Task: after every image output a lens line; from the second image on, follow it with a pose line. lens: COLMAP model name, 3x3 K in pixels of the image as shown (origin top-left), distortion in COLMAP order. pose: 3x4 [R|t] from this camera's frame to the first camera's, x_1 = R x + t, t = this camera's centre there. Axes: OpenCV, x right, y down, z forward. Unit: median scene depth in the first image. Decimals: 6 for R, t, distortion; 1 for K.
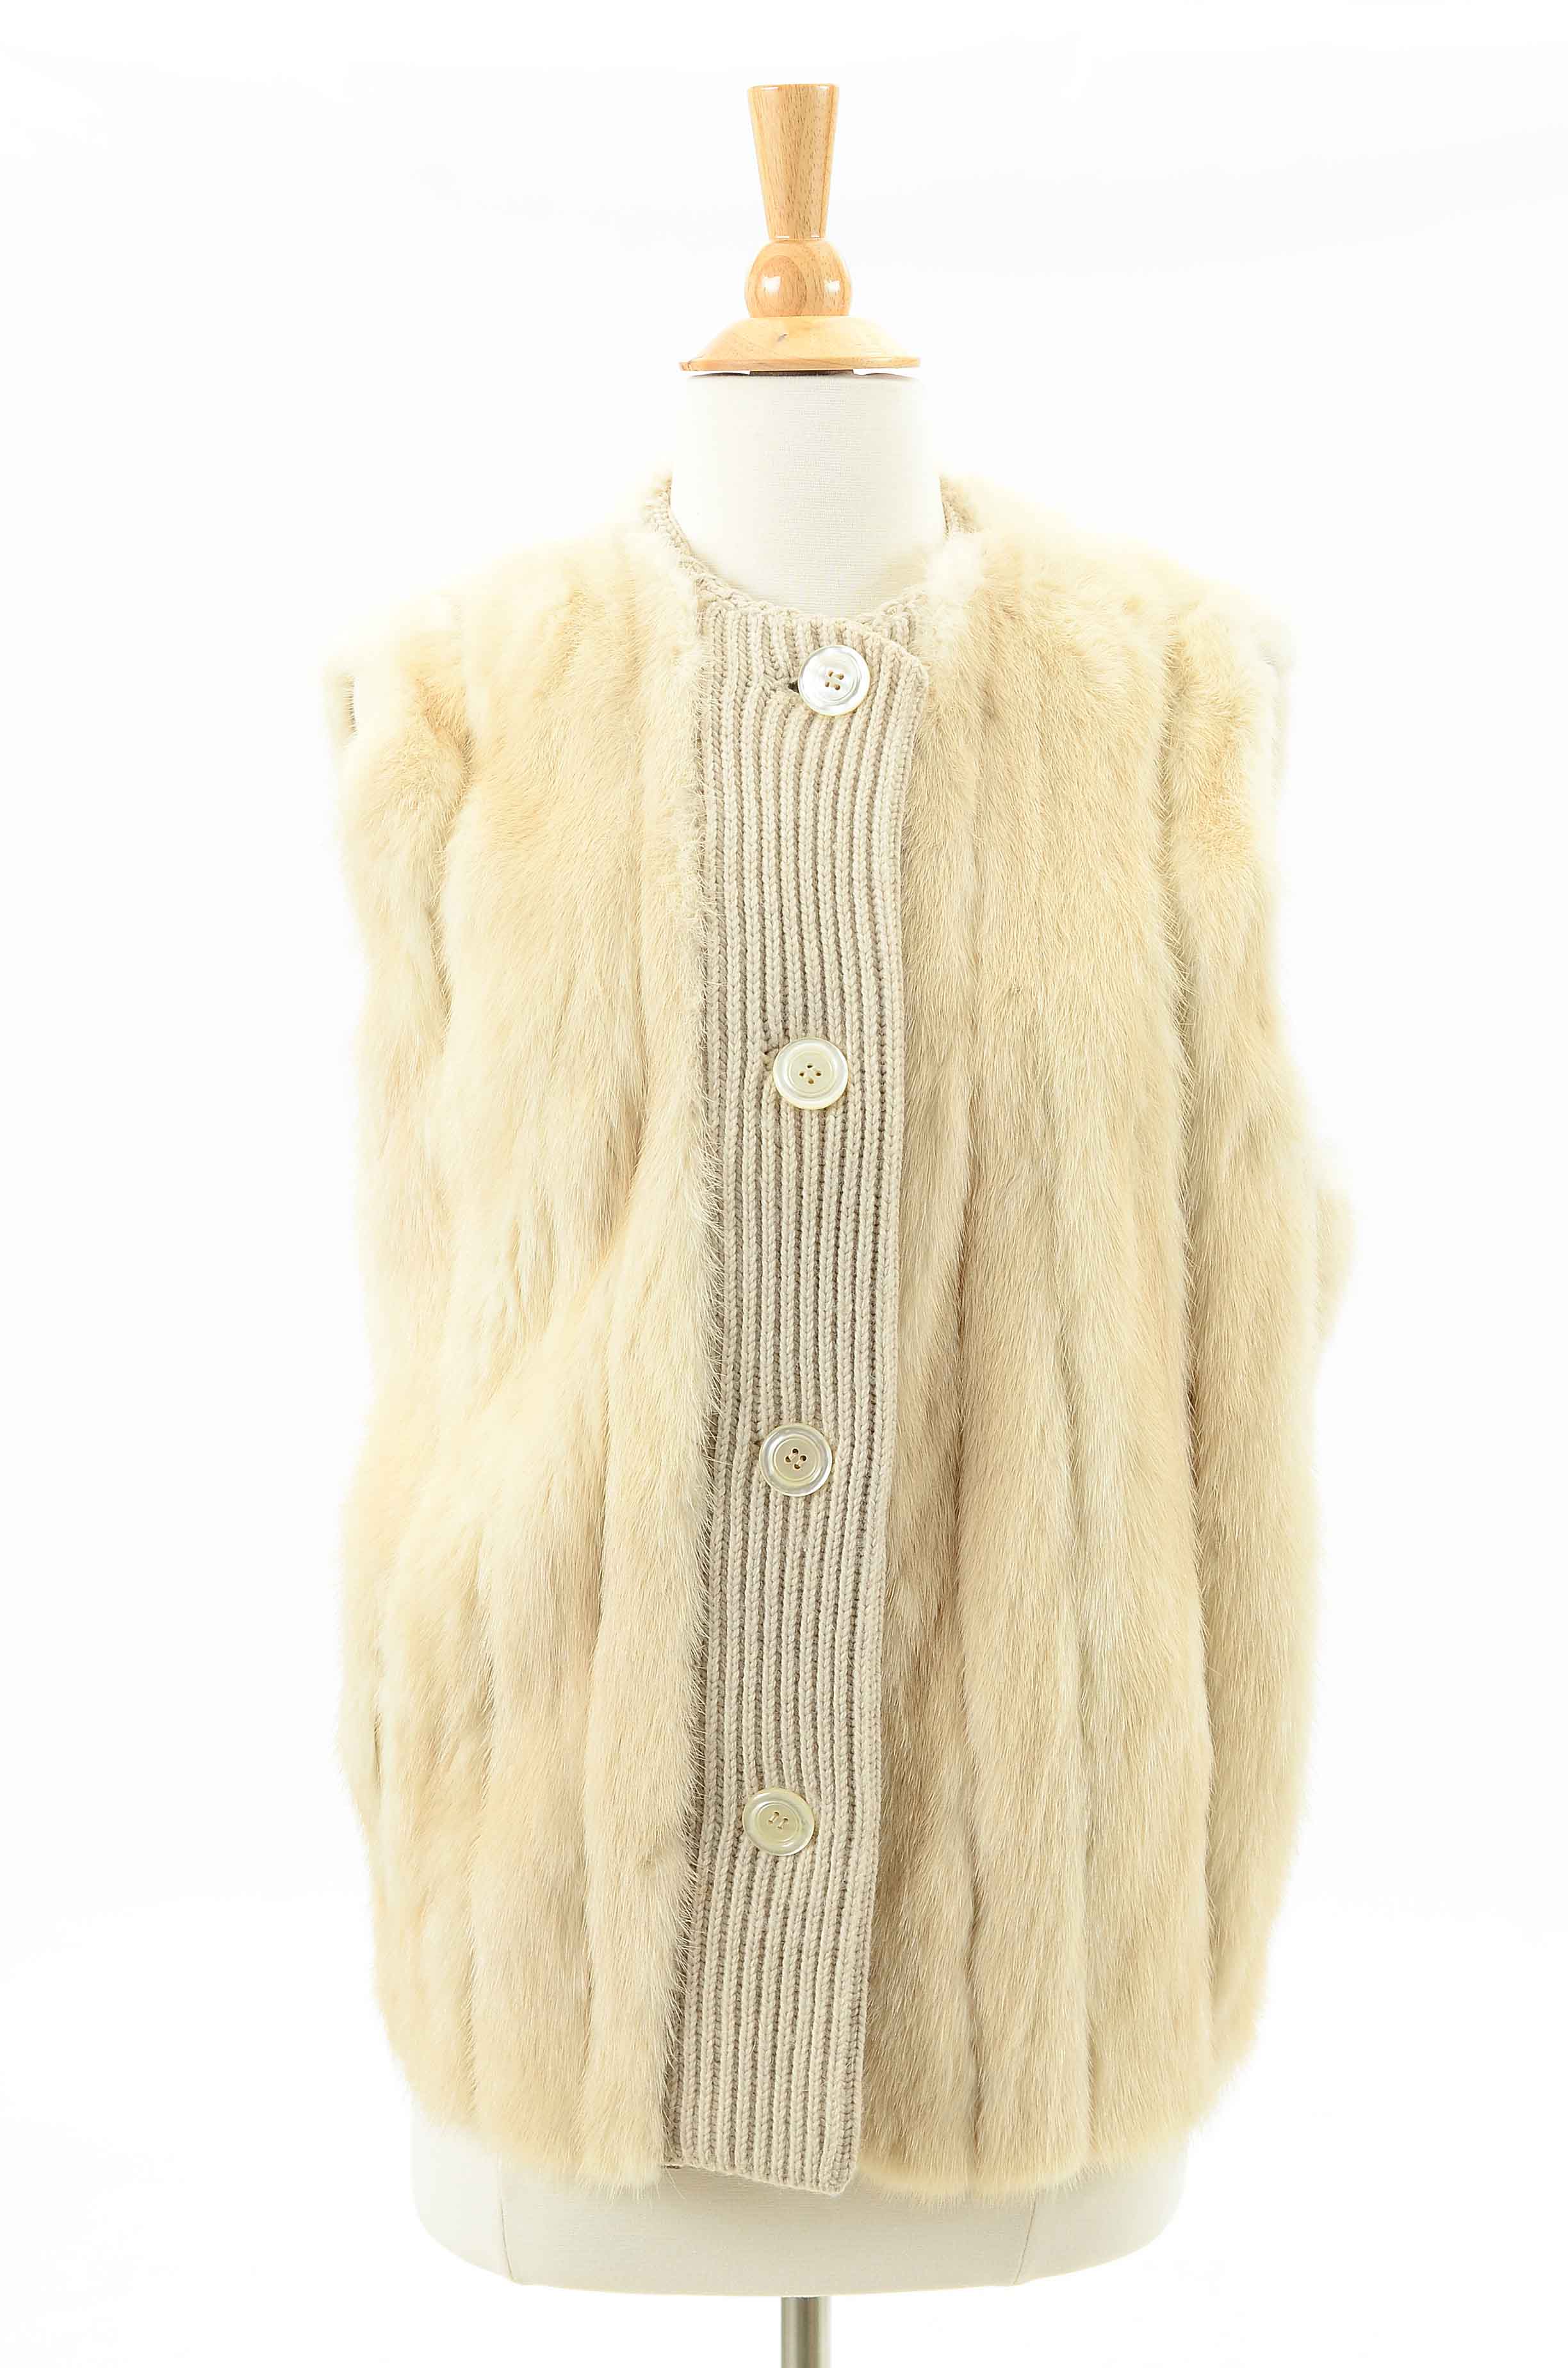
lens RADIAL K [[3648.1, 0, 784.0], [0, 3648.1, 1184.0], [0, 0, 1]] dist [0.018084, 0.107806]
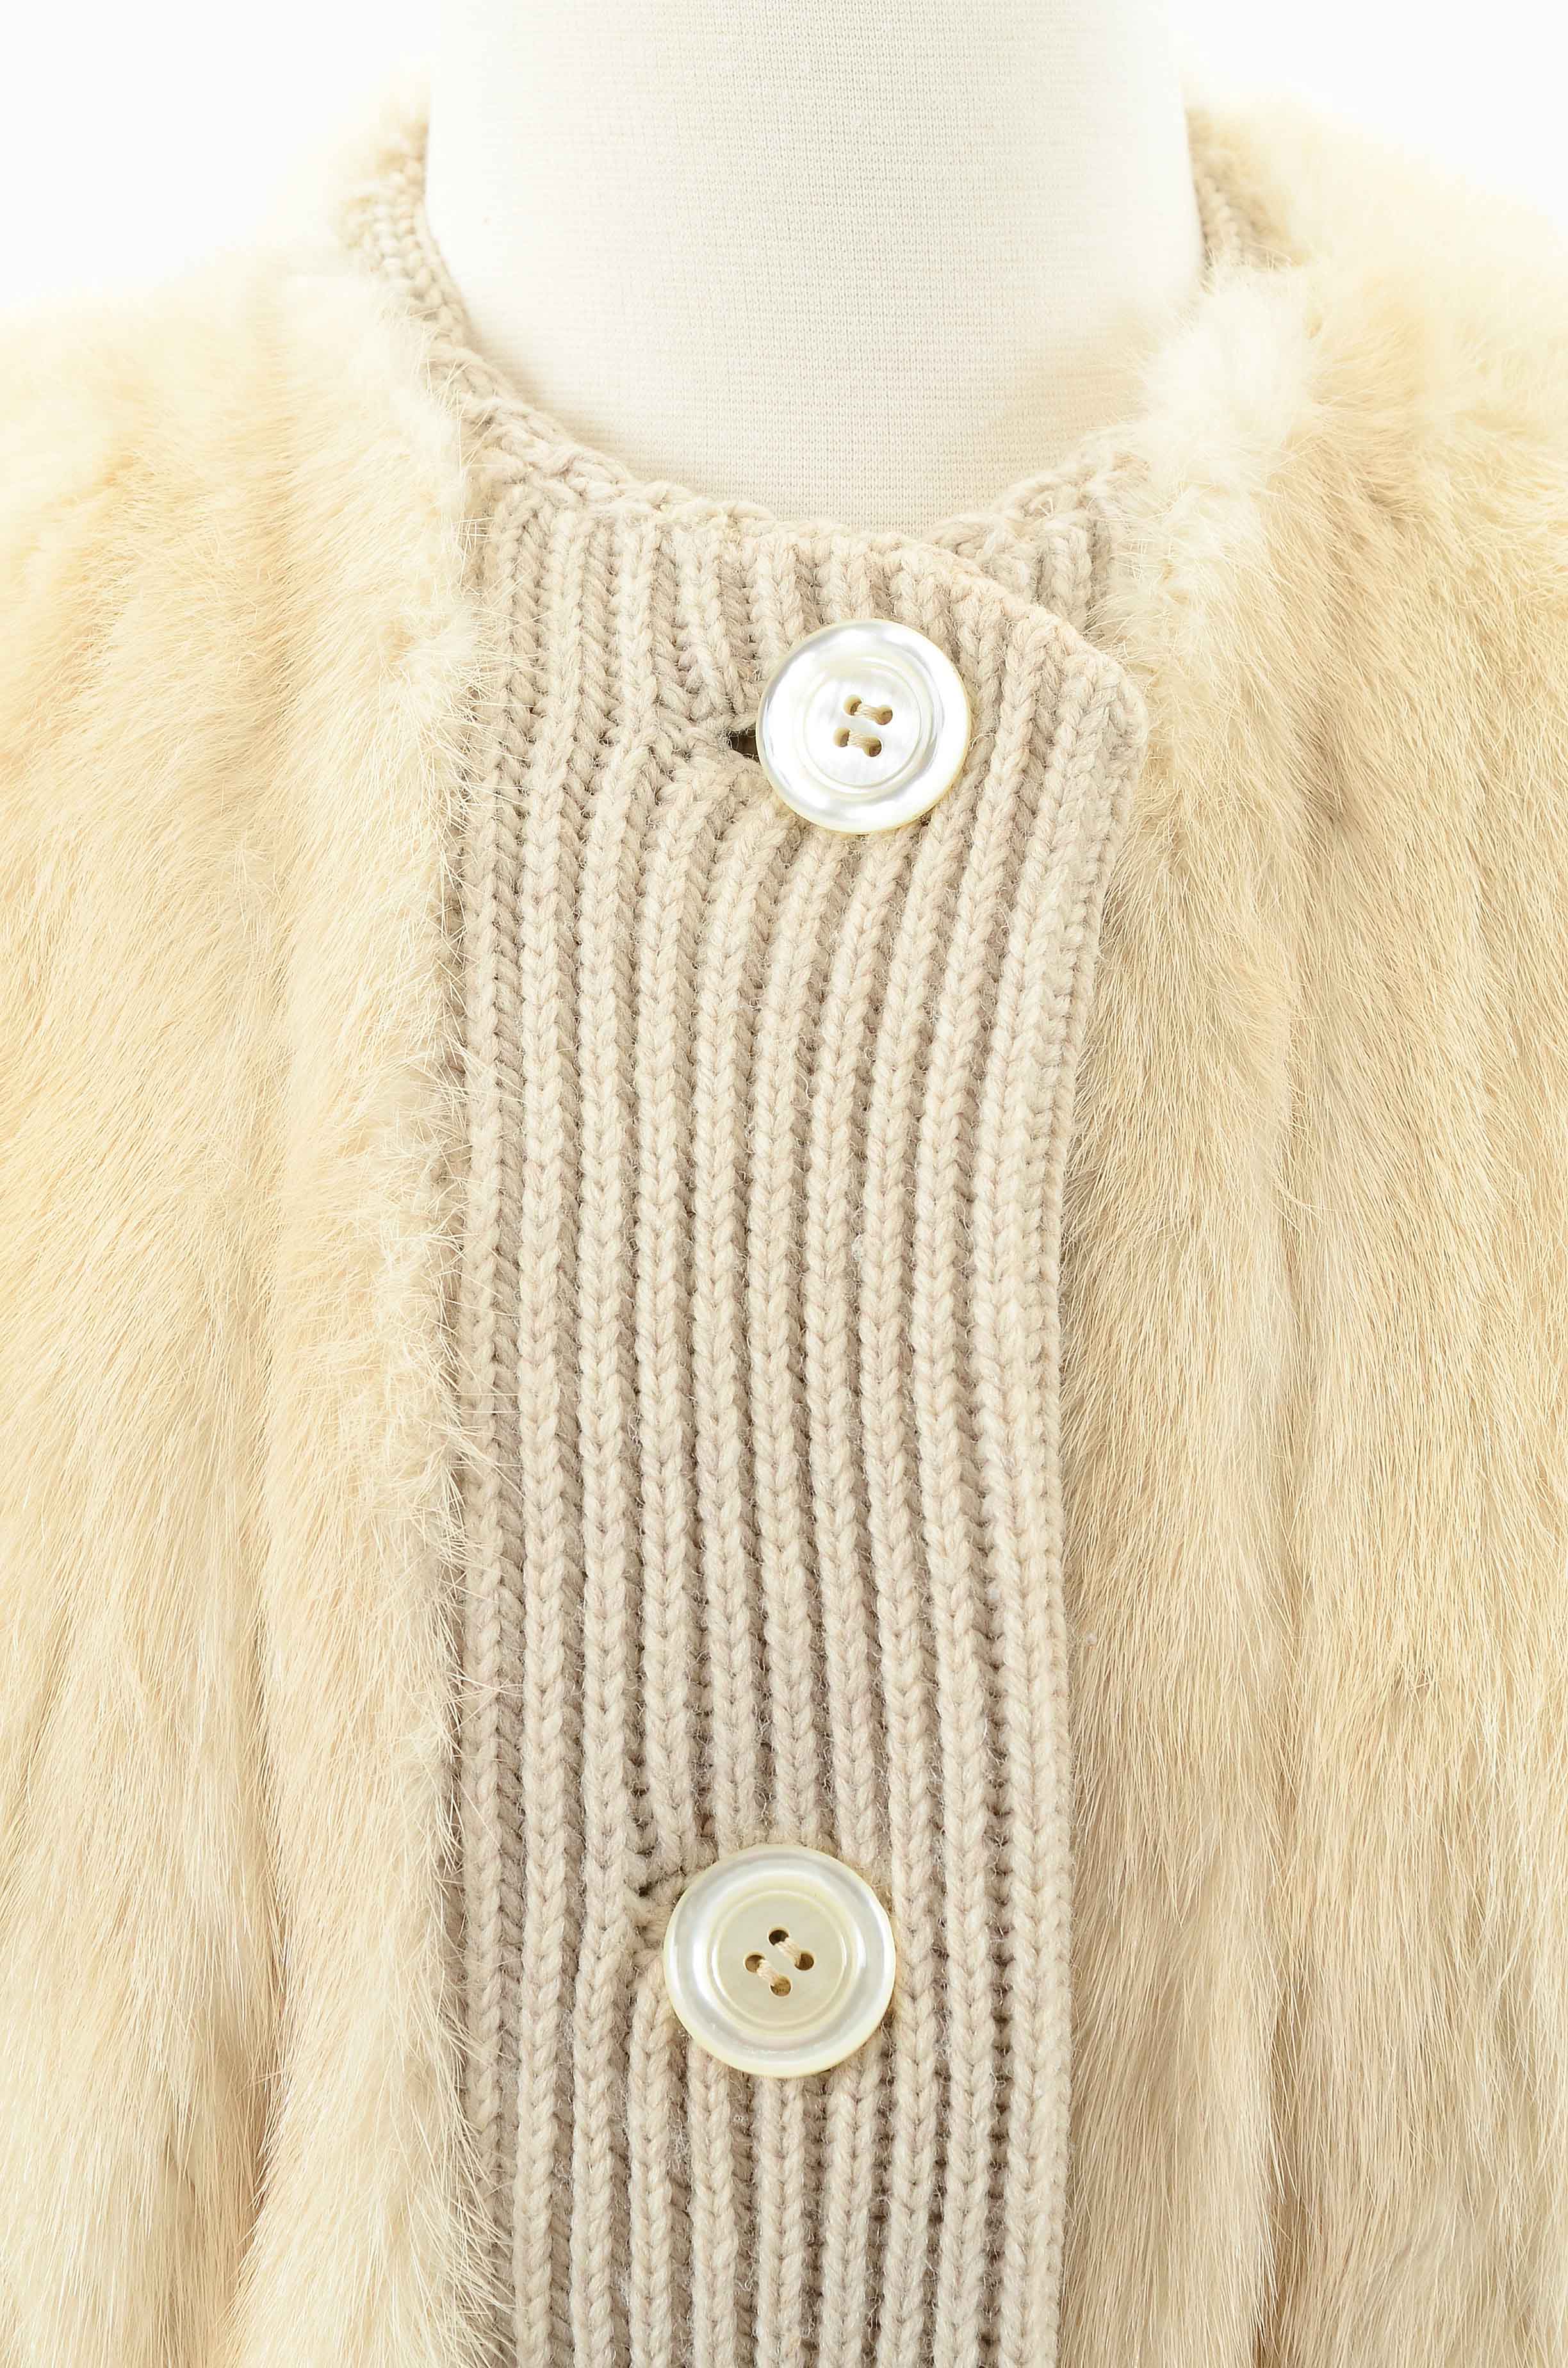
lens RADIAL K [[5144.7, 0, 784.0], [0, 5144.7, 1184.0], [0, 0, 1]] dist [0.037211, 0.212967]
pose [[0.999111, -0.000914, -0.042145, 0.026699], [0.001489, 0.999906, 0.013619, -0.104360], [0.042128, -0.013670, 0.999019, 0.539112]]
